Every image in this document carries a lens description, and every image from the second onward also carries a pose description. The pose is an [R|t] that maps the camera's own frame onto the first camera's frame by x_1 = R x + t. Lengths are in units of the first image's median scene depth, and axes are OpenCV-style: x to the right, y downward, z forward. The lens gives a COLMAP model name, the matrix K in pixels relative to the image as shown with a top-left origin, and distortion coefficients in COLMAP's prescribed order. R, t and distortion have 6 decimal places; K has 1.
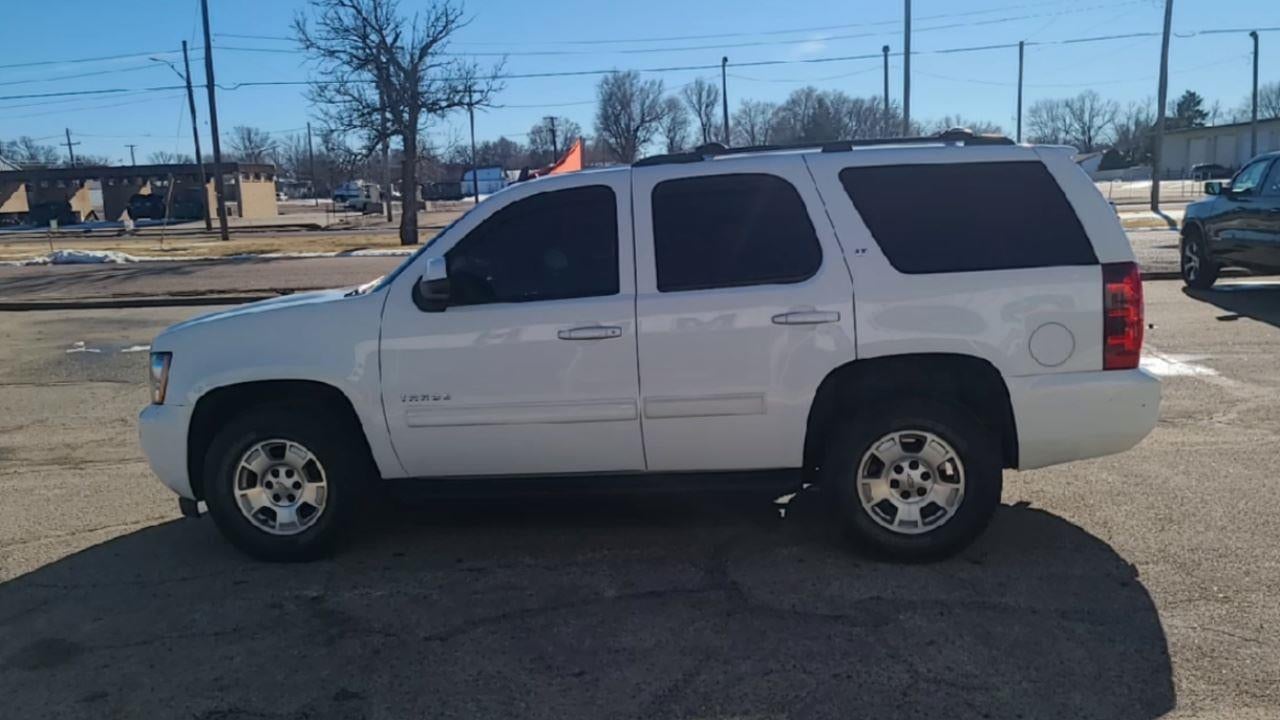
lens RADIAL K [[1151.6, 0, 640.0], [0, 1151.6, 360.0], [0, 0, 1]] dist [0.060478, -0.014382]
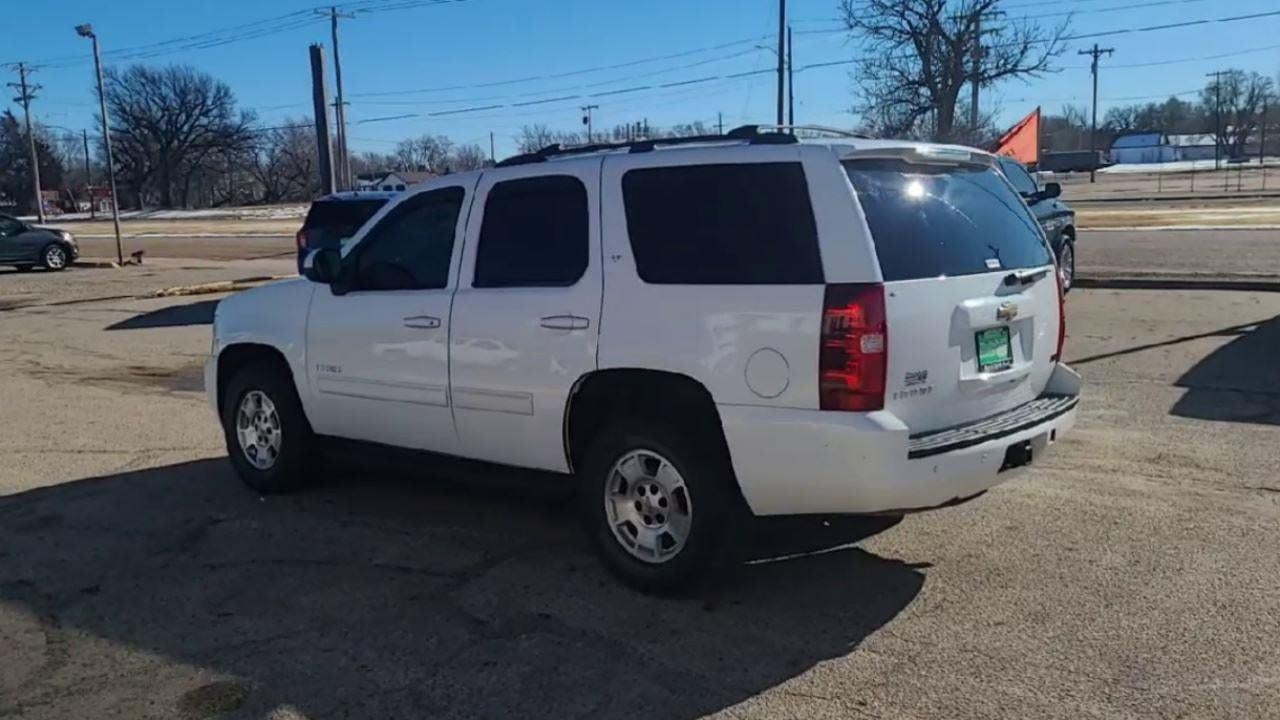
lens RADIAL K [[1175.9, 0, 579.7], [0, 1175.9, 308.2], [0, 0, 1]] dist [0.056408, -0.013551]
pose [[0.801870, 0.062946, -0.594173, 0.699767], [-0.075034, 0.997171, 0.004376, -0.050525], [0.592768, 0.041074, 0.804325, 0.184643]]
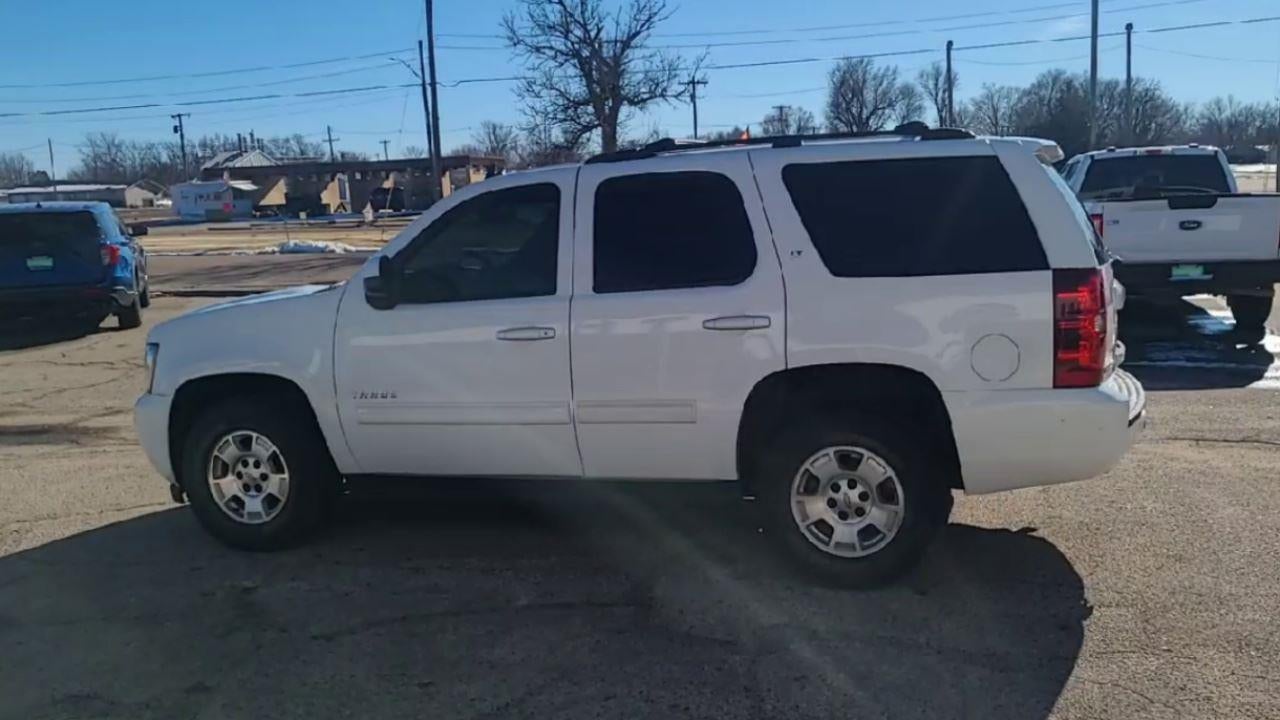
lens RADIAL K [[1169.6, 0, 676.6], [0, 1169.6, 336.2], [0, 0, 1]] dist [0.061849, -0.006580]
pose [[0.981784, 0.021130, -0.188824, 0.258227], [-0.023613, 0.999662, -0.010907, -0.013105], [0.188530, 0.015167, 0.981950, 0.042896]]
